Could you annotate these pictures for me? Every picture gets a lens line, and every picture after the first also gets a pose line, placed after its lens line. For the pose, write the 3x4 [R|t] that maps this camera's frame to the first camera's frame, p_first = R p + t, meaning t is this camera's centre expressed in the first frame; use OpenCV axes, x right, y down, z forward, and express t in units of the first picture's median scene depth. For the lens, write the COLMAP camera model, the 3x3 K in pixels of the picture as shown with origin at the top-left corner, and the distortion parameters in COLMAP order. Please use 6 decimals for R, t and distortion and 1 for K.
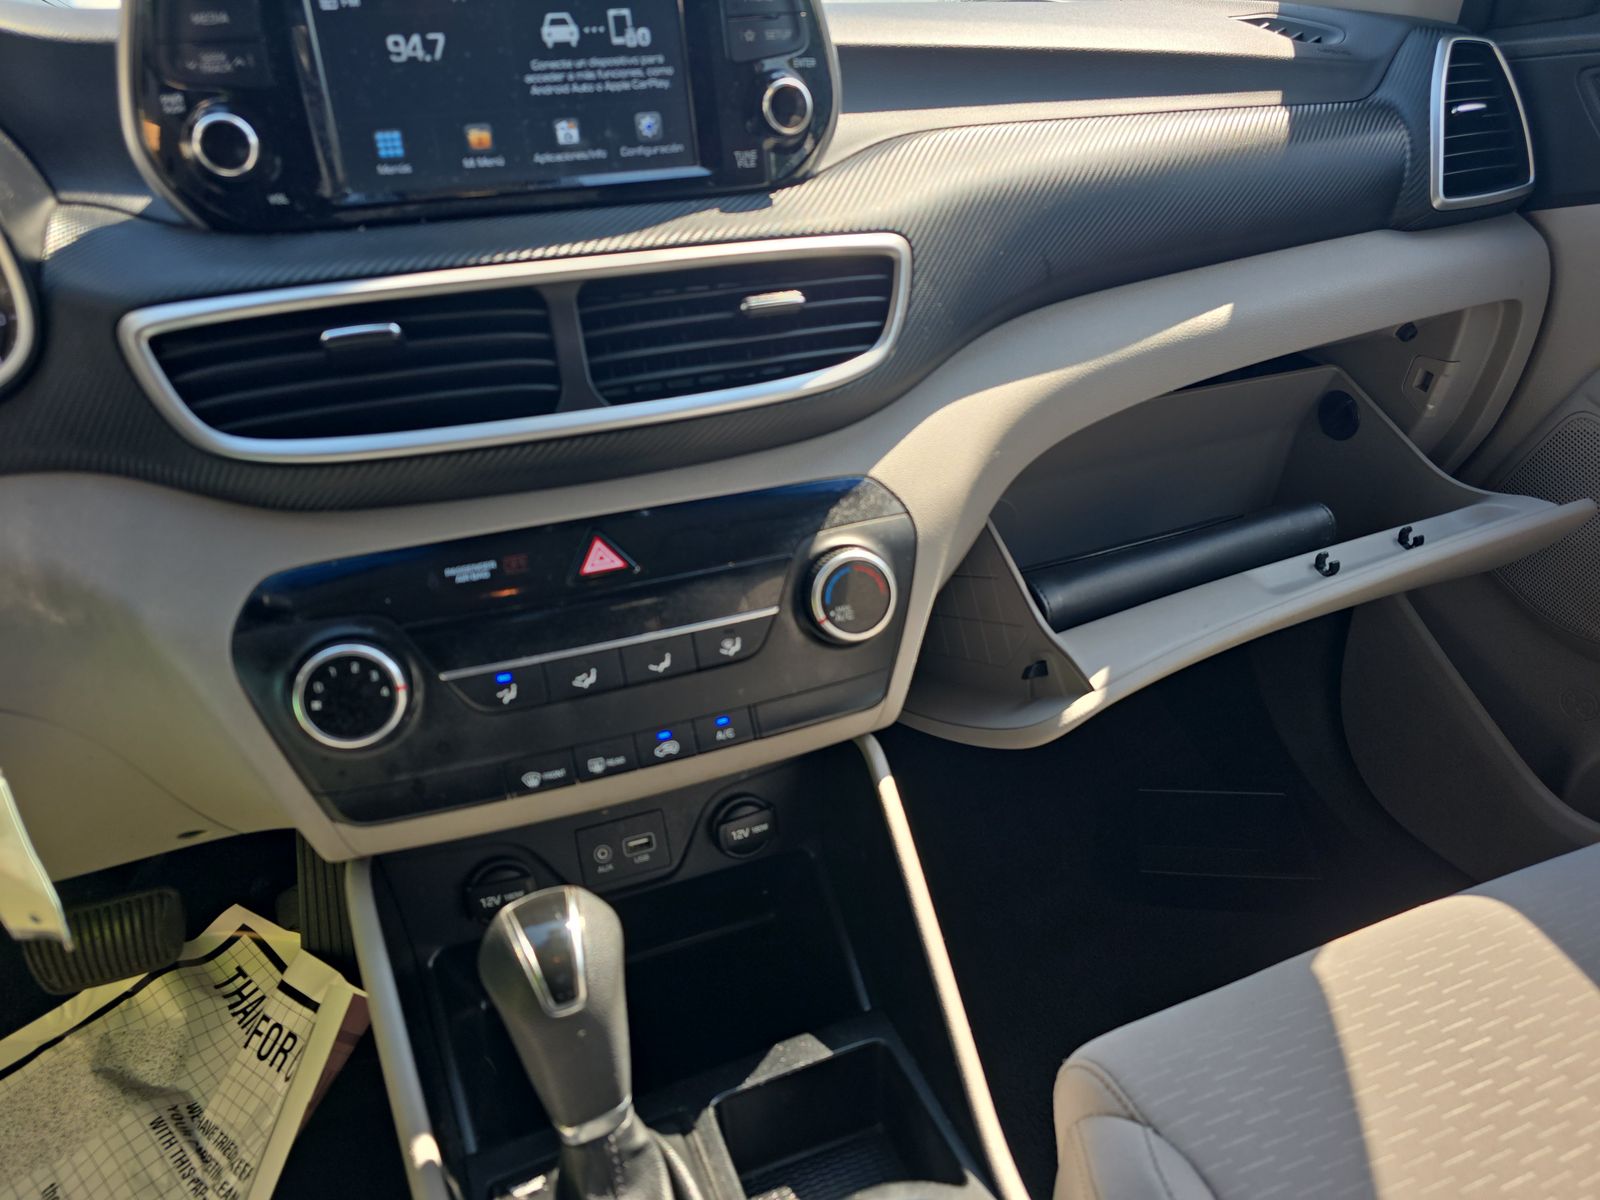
lens RADIAL K [[1135.1, 0, 755.9], [0, 1135.1, 598.6], [0, 0, 1]] dist [0.057867, -0.049793]
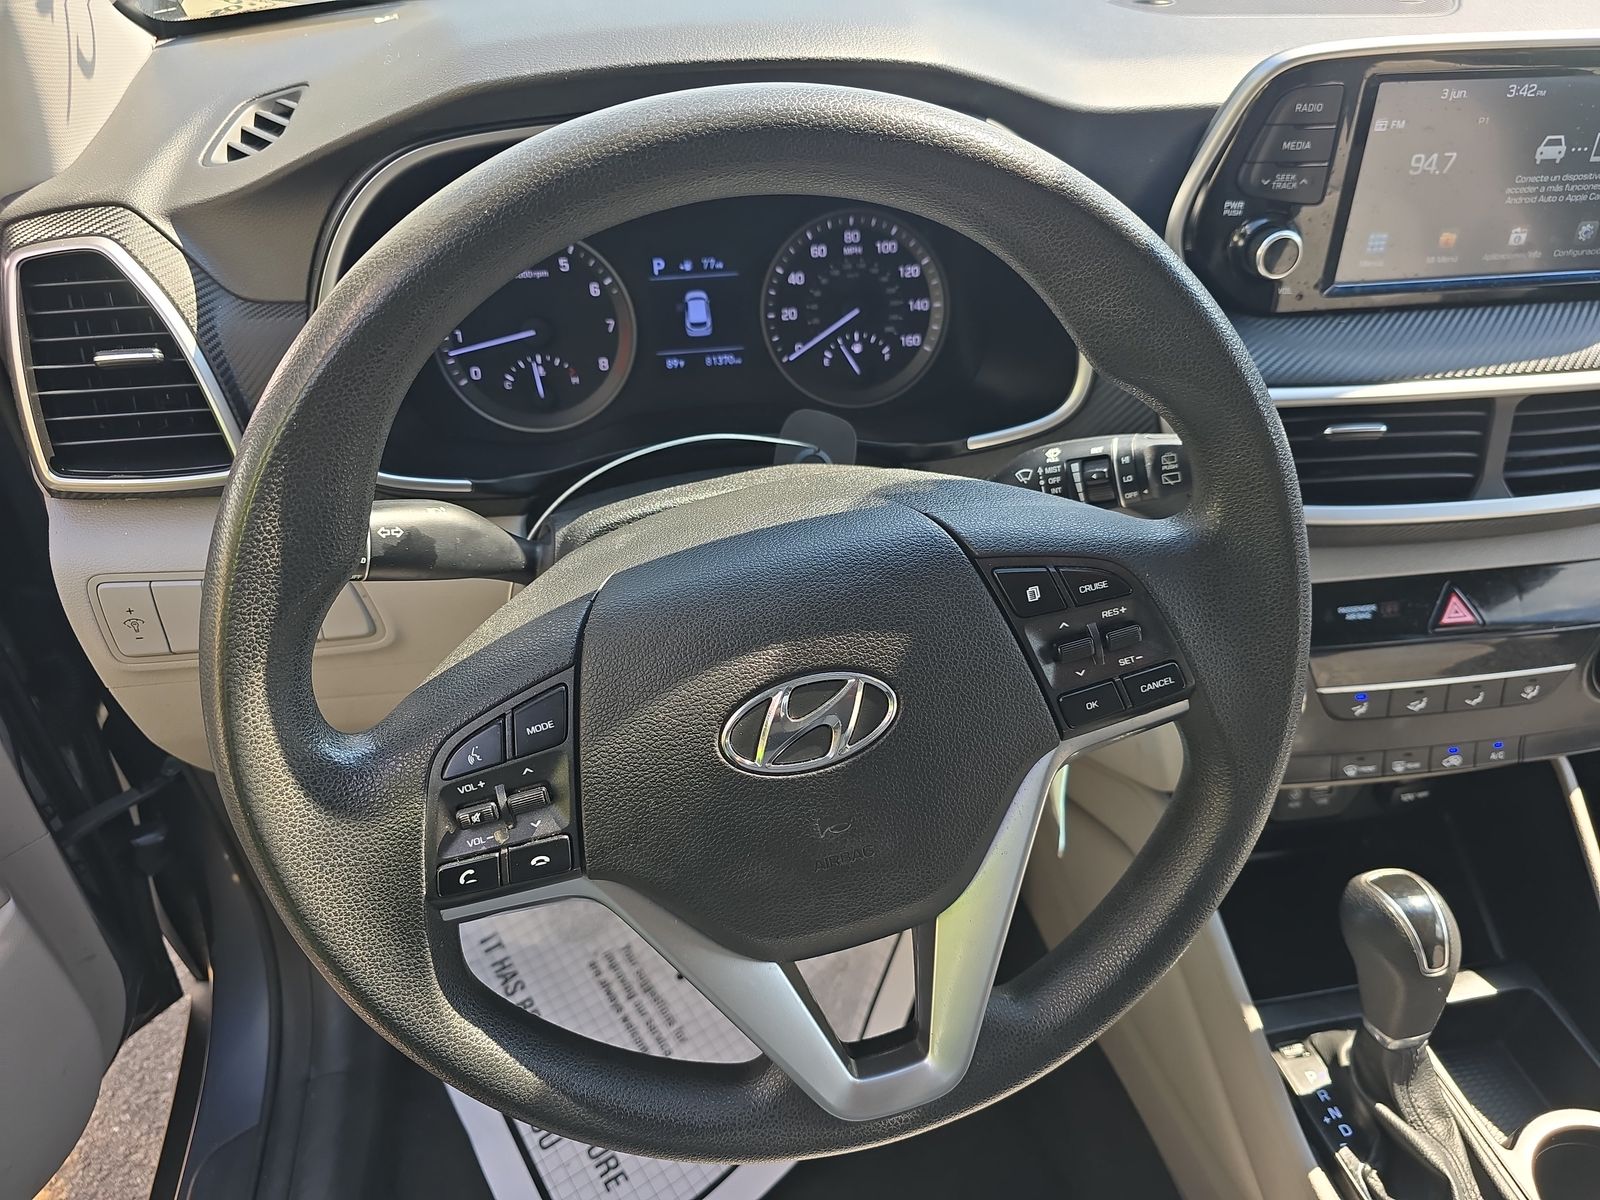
lens RADIAL K [[1135.1, 0, 755.9], [0, 1135.1, 598.6], [0, 0, 1]] dist [0.057867, -0.049793]
pose [[0.977035, 0.177459, -0.117944, -0.674824], [-0.144455, 0.958551, 0.245587, -0.226930], [0.156637, -0.222910, 0.962173, -0.278326]]
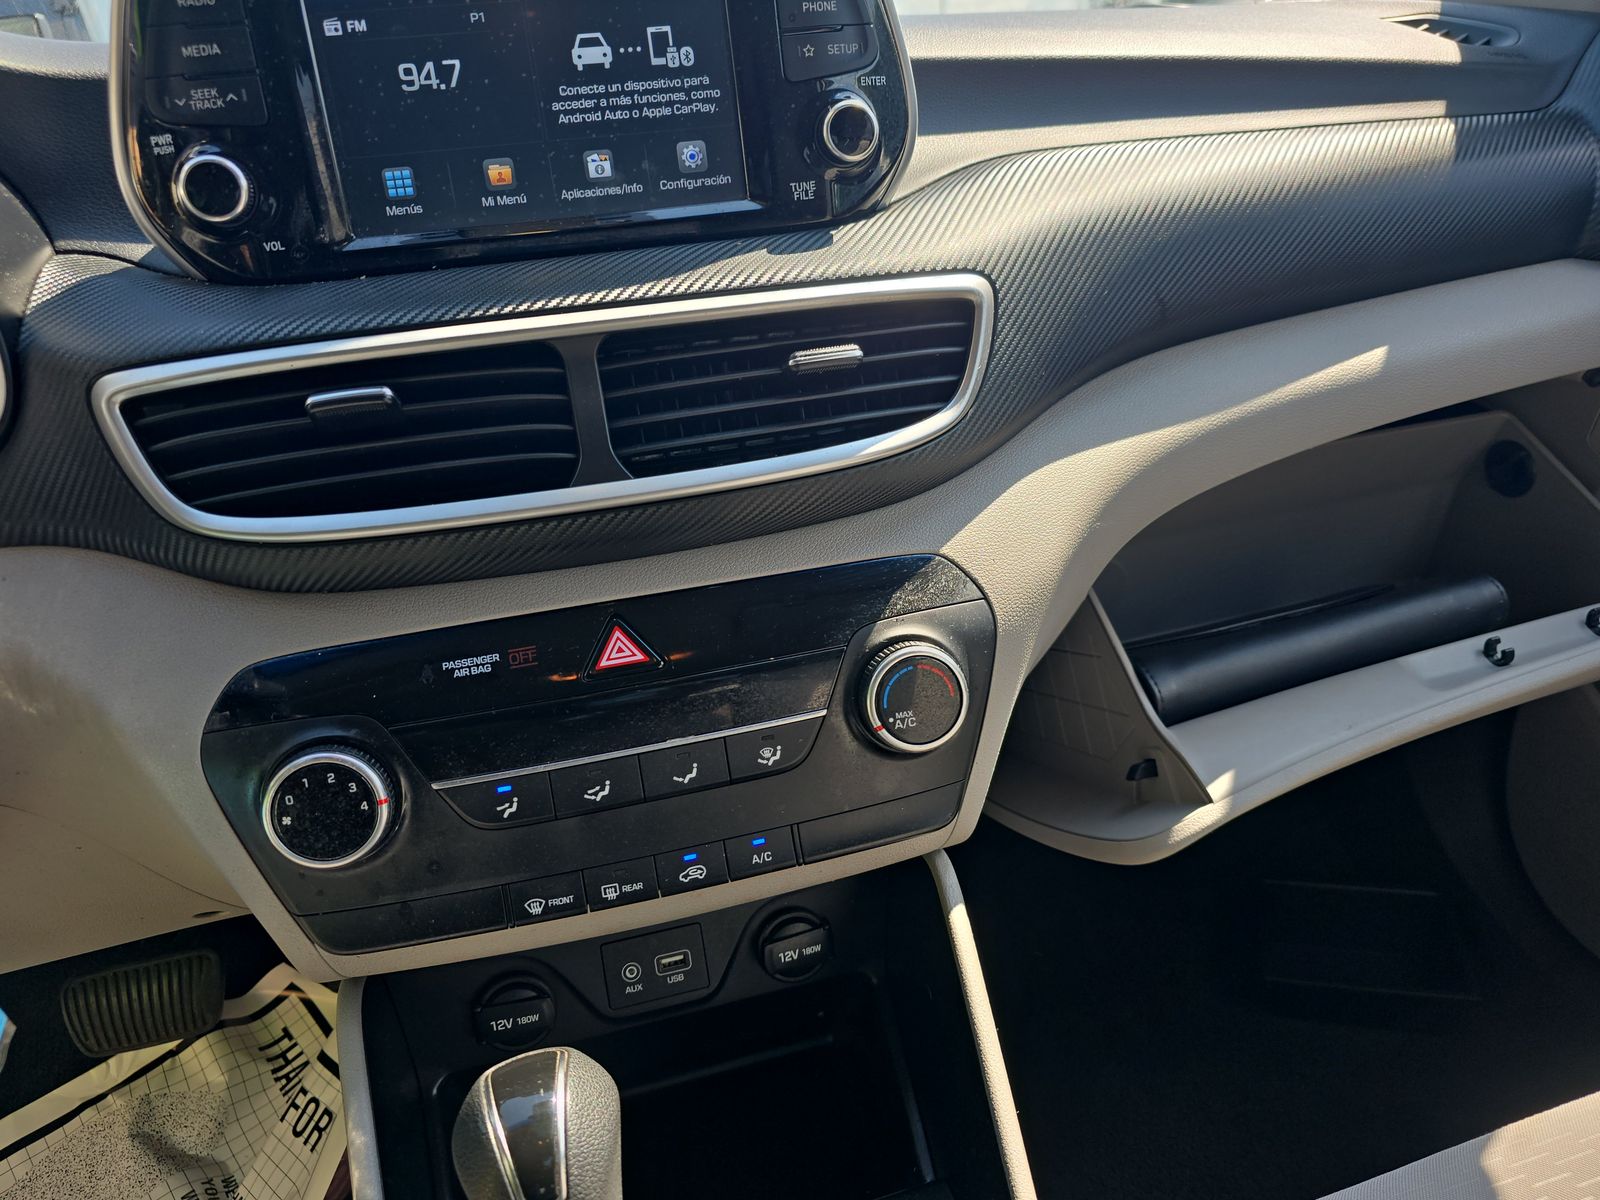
lens RADIAL K [[1165.7, 0, 742.1], [0, 1165.7, 597.9], [0, 0, 1]] dist [0.028280, -0.031576]
pose [[0.994712, 0.020753, -0.100582, 0.041162], [-0.022835, 0.999547, -0.019599, -0.056455], [0.100130, 0.021792, 0.994736, 0.118013]]
